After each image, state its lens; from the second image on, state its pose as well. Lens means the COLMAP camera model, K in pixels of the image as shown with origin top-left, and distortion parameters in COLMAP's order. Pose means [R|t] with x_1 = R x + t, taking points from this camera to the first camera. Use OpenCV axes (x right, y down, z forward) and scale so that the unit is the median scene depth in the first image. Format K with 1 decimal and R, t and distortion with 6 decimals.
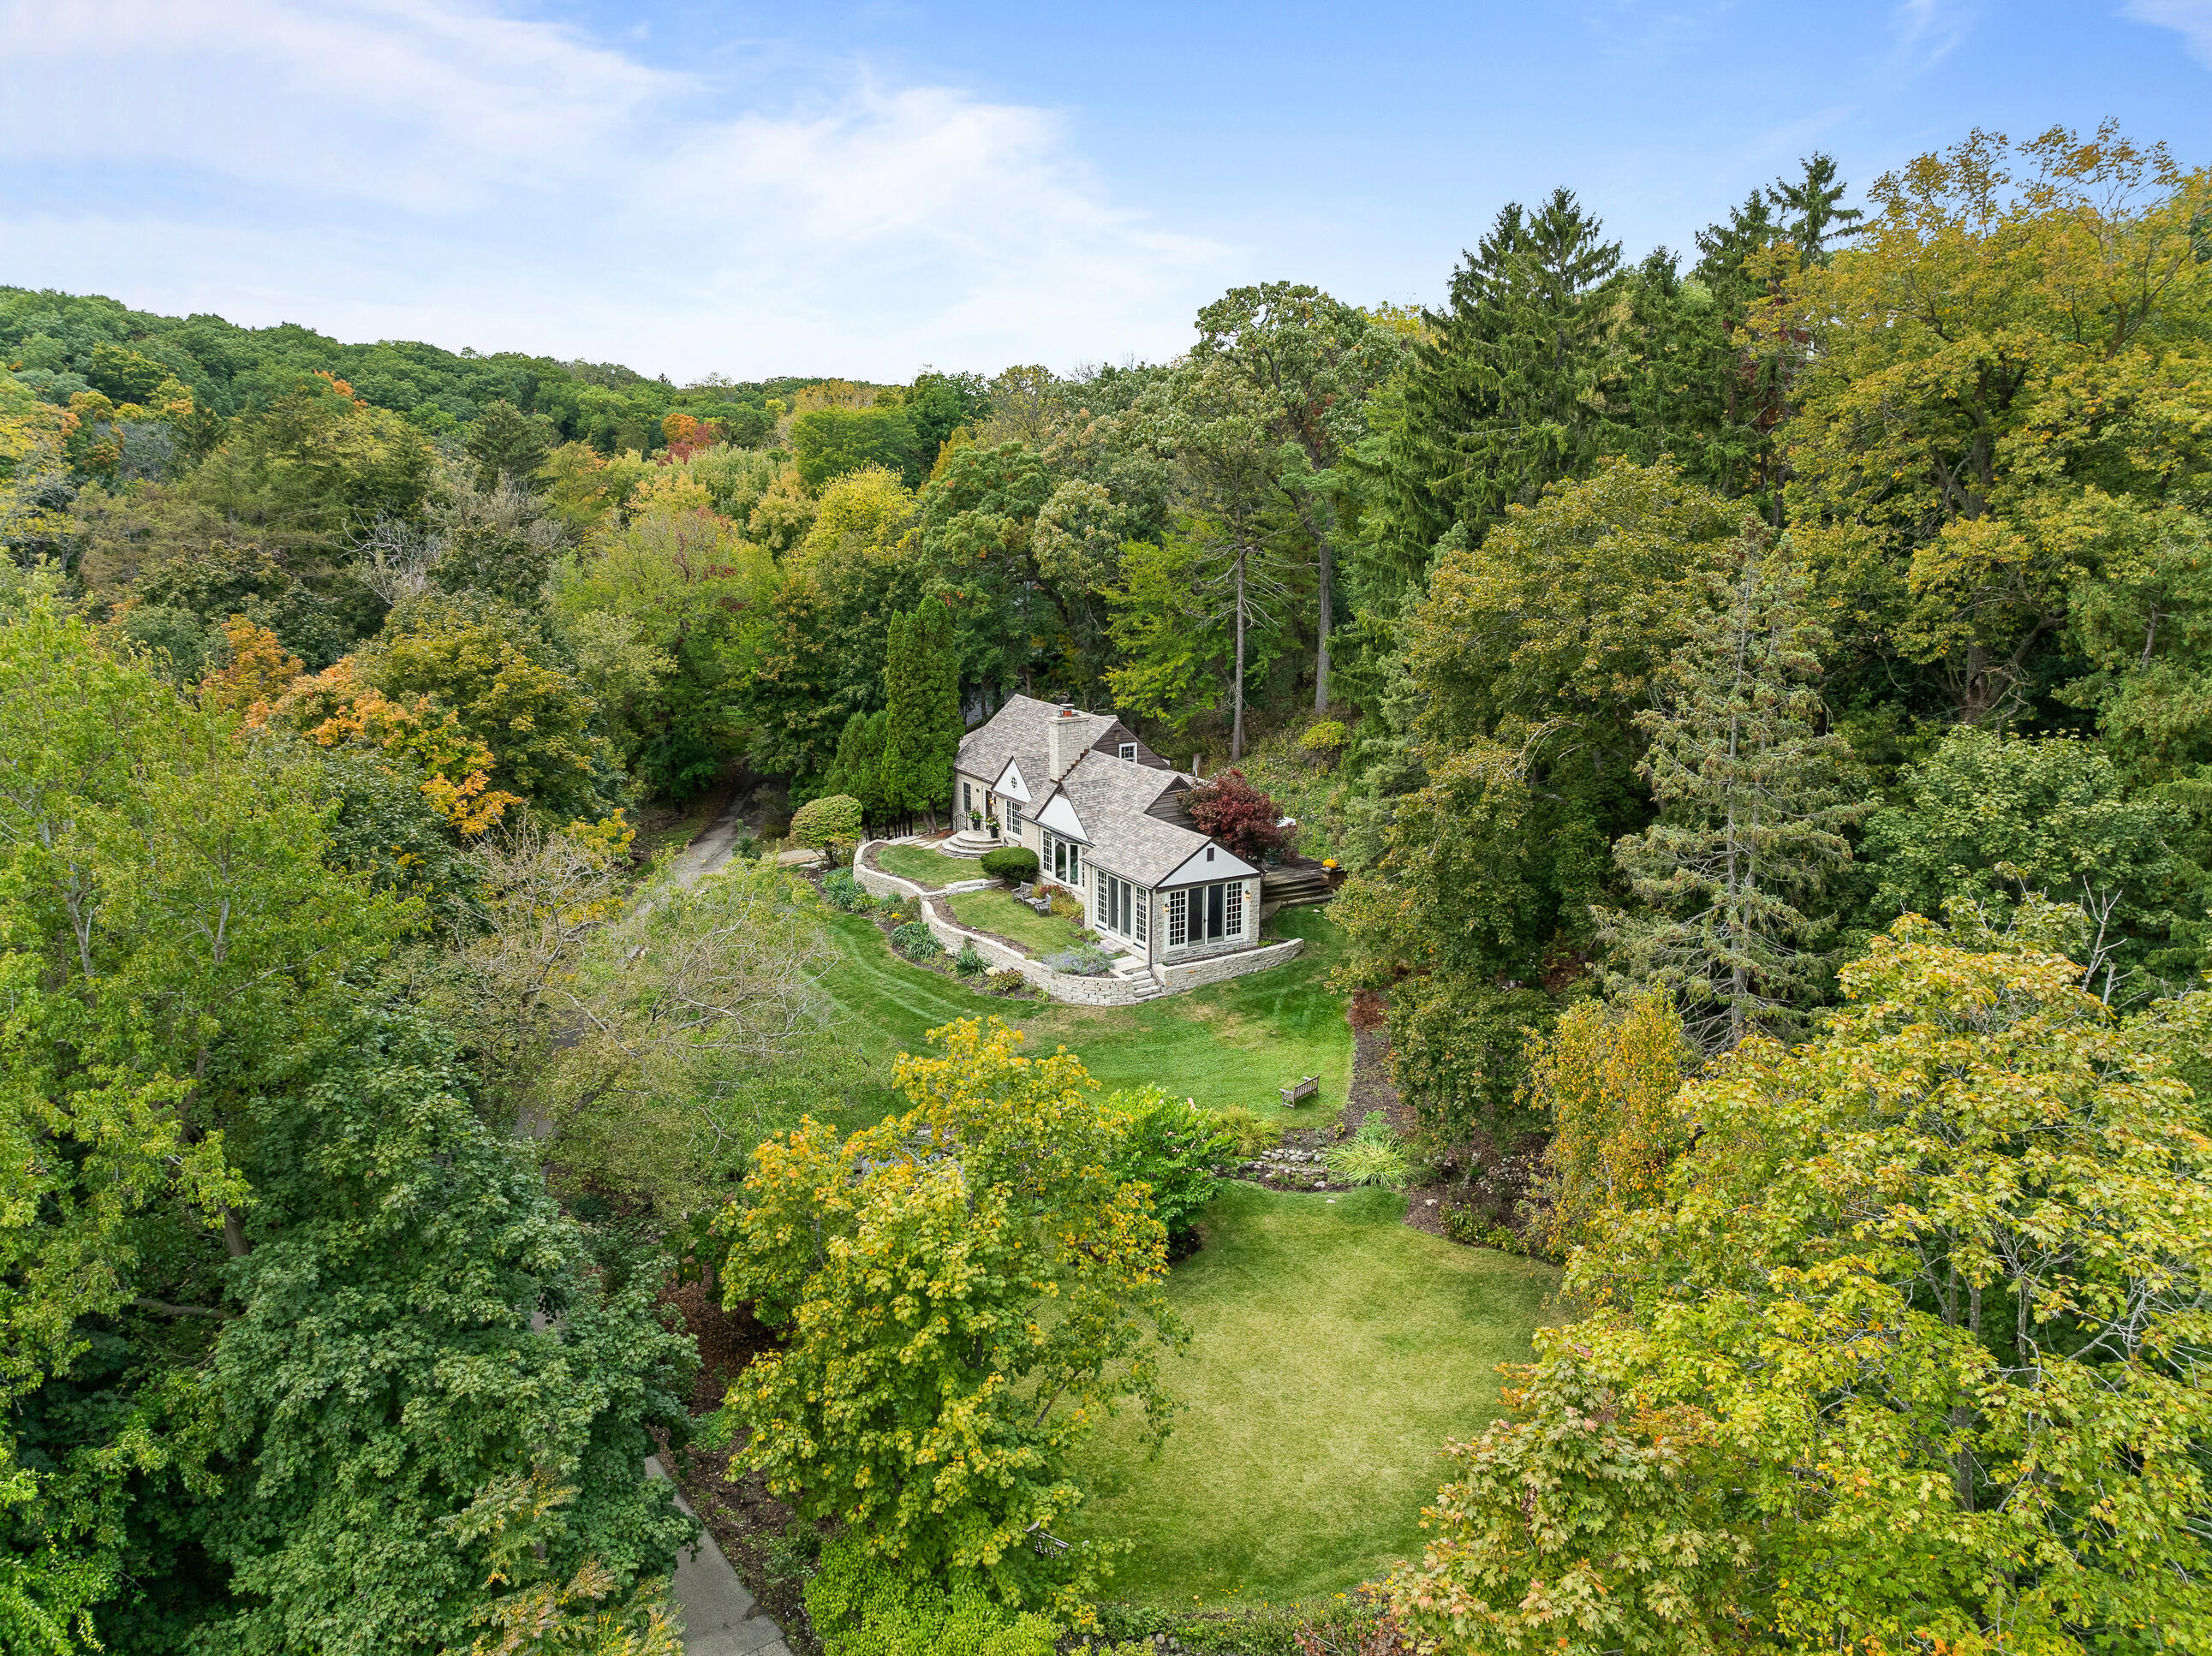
lens RADIAL K [[1563.4, 0, 1105.5], [0, 1563.4, 833.1], [0, 0, 1]] dist [-0.025948, -0.020792]
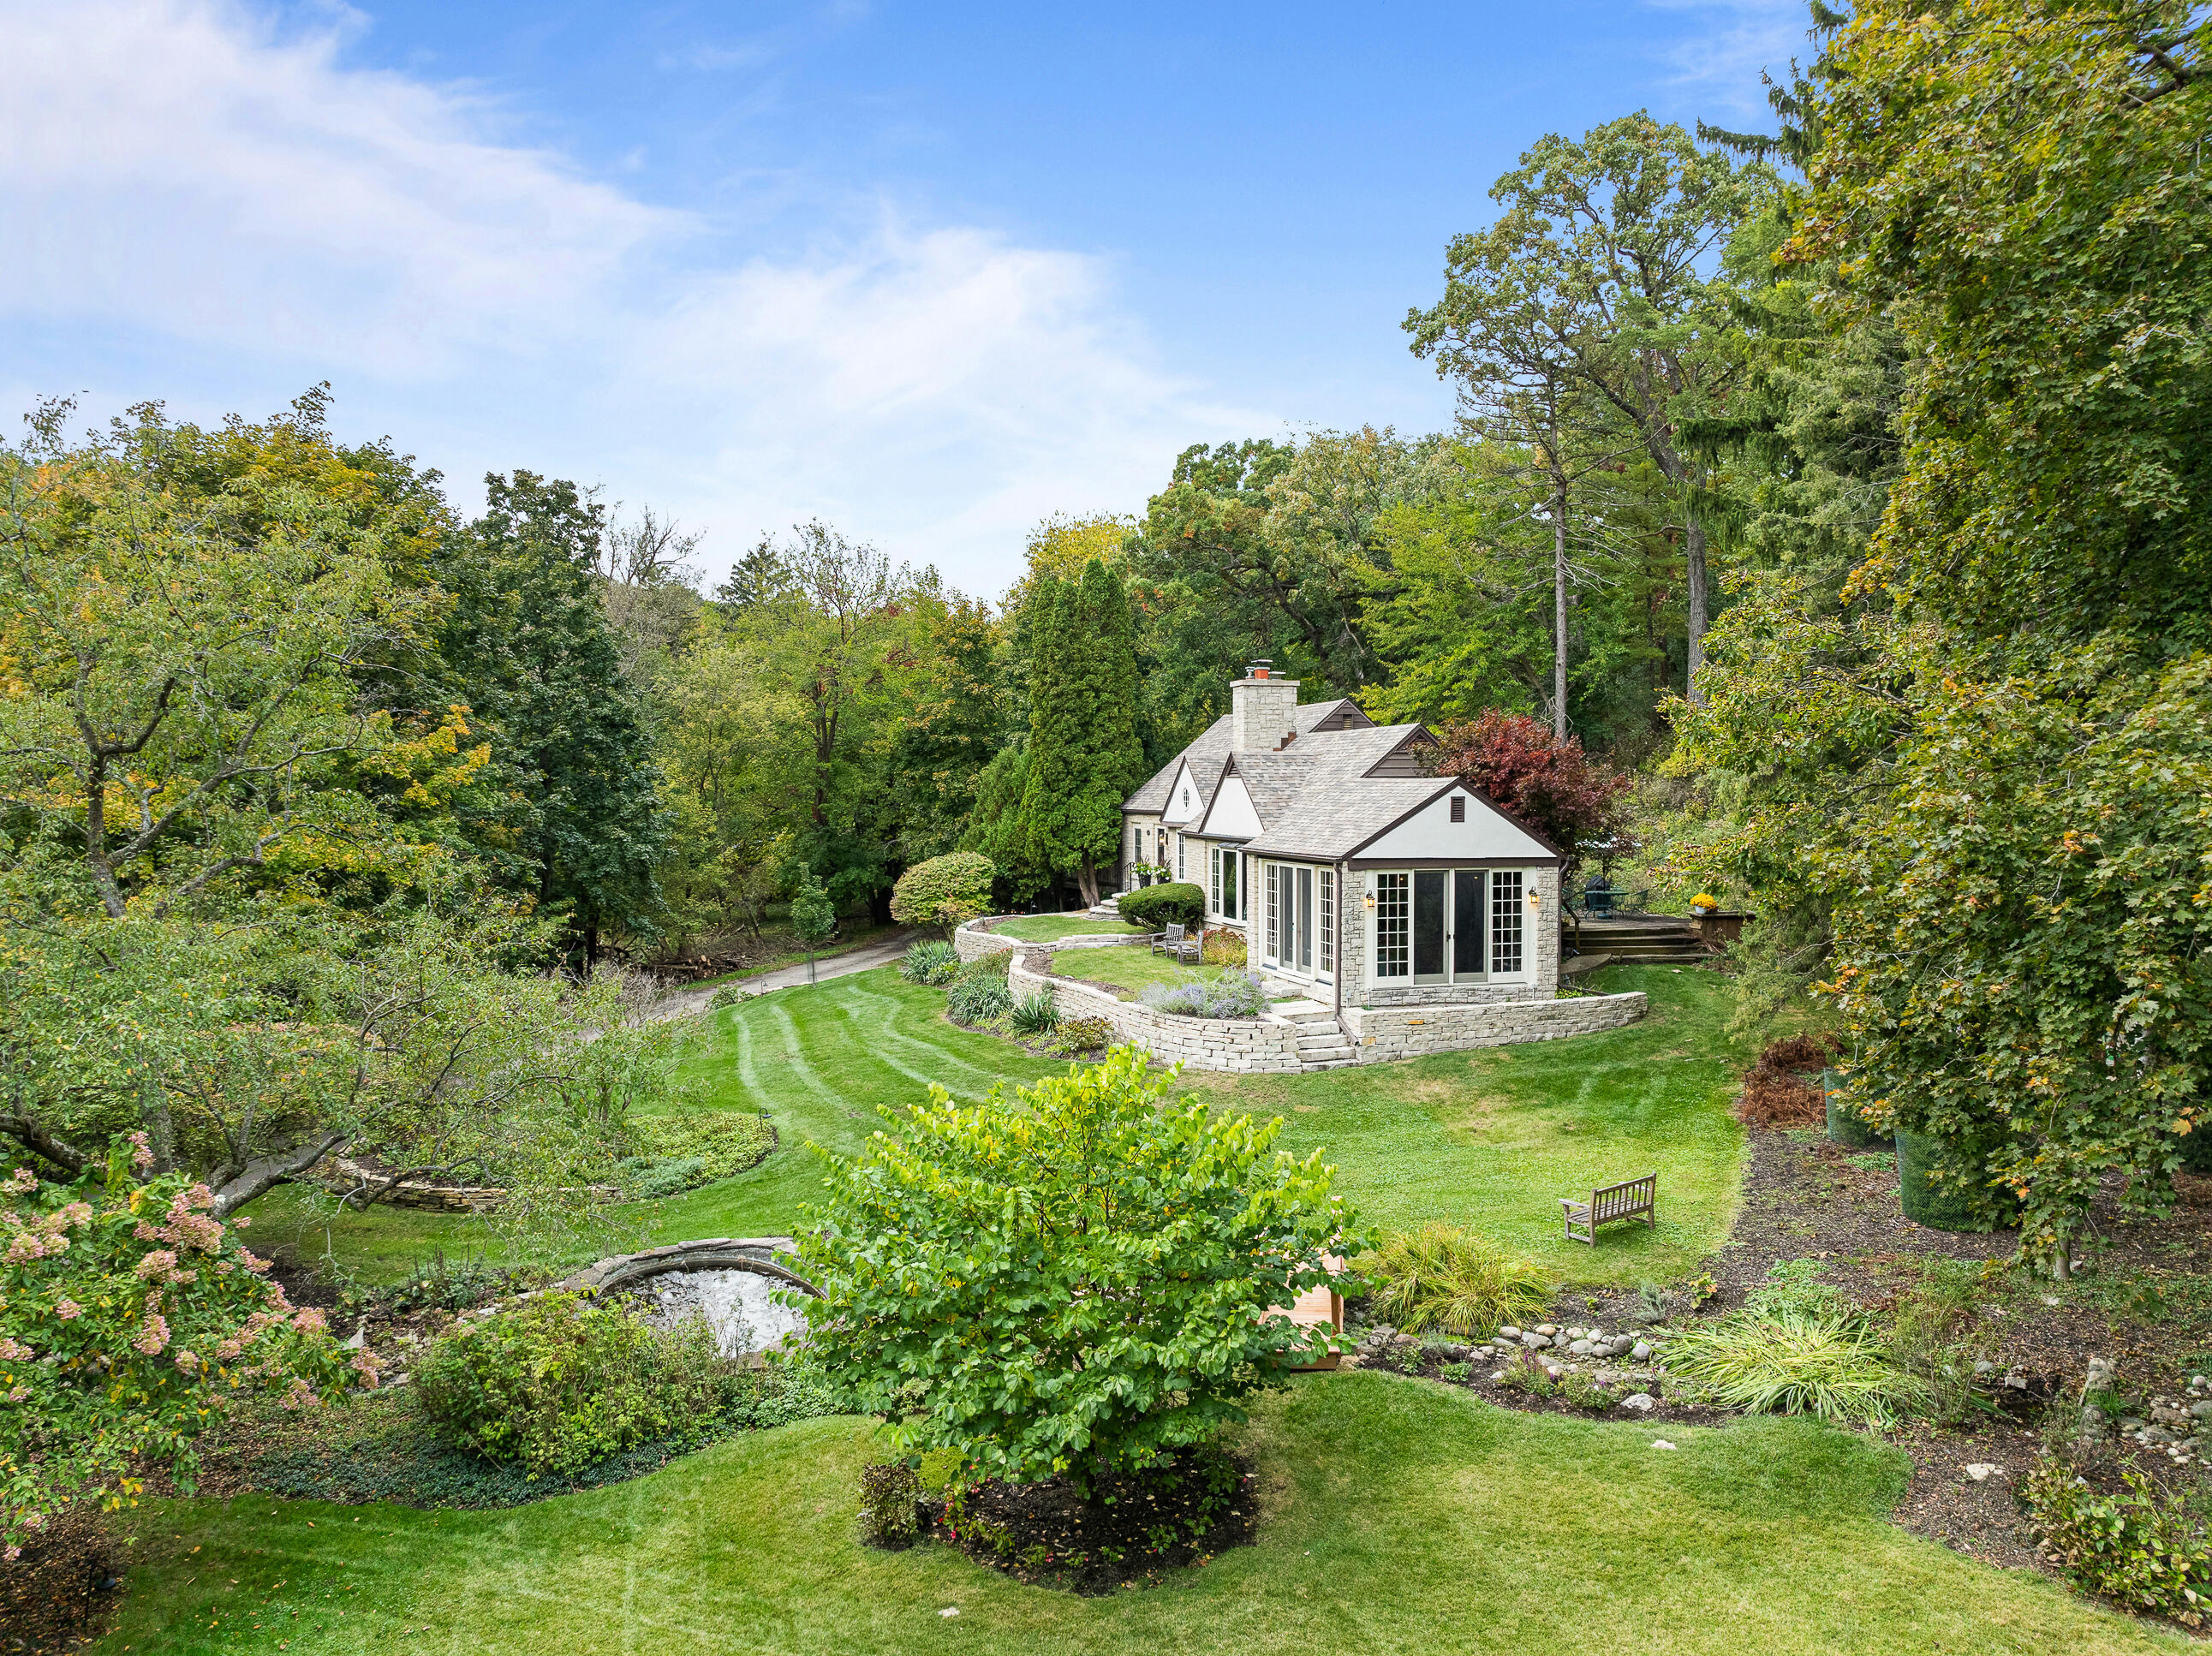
lens RADIAL K [[1563.4, 0, 1105.5], [0, 1563.4, 833.1], [0, 0, 1]] dist [-0.025948, -0.020792]
pose [[0.970086, 0.005344, -0.242703, 0.078813], [-0.053749, 0.979674, -0.193262, 0.129749], [0.236737, 0.200526, 0.950655, 0.456013]]
